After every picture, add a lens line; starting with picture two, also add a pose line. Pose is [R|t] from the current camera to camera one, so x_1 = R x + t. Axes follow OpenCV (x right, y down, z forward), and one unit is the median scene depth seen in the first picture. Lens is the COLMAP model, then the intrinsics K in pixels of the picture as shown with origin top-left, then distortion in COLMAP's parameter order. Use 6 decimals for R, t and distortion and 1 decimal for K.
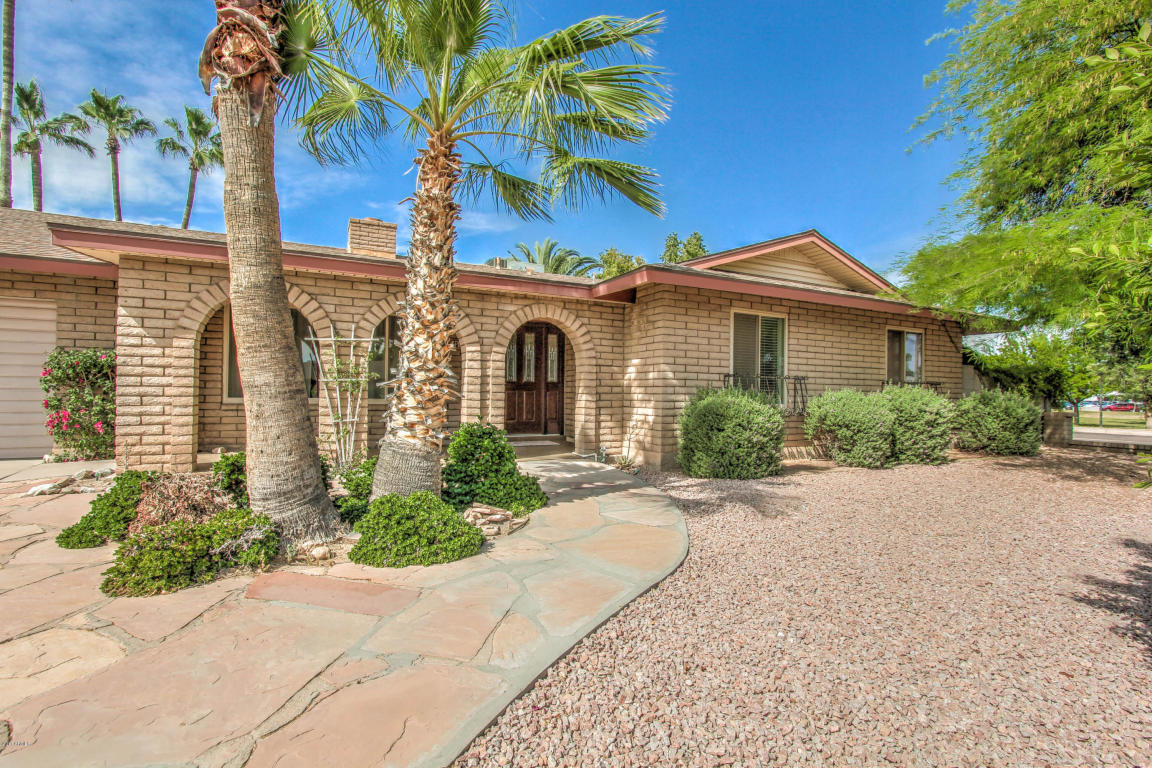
lens RADIAL K [[545.4, 0, 574.2], [0, 545.4, 383.0], [0, 0, 1]] dist [-0.013707, -0.000719]
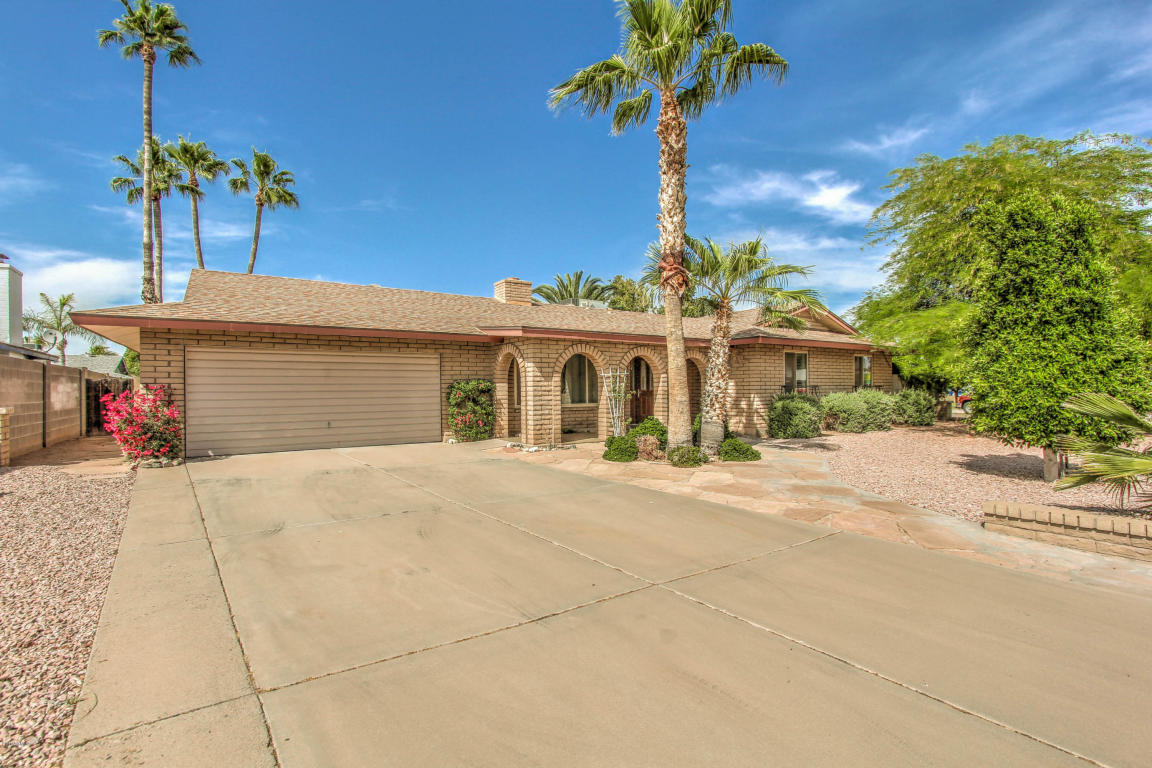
lens RADIAL K [[545.4, 0, 576.6], [0, 545.4, 385.9], [0, 0, 1]] dist [-0.013707, -0.000719]
pose [[0.990544, -0.020559, 0.135649, -0.641974], [0.018998, 0.999738, 0.012791, -0.050667], [-0.135877, -0.010093, 0.990674, -0.717819]]
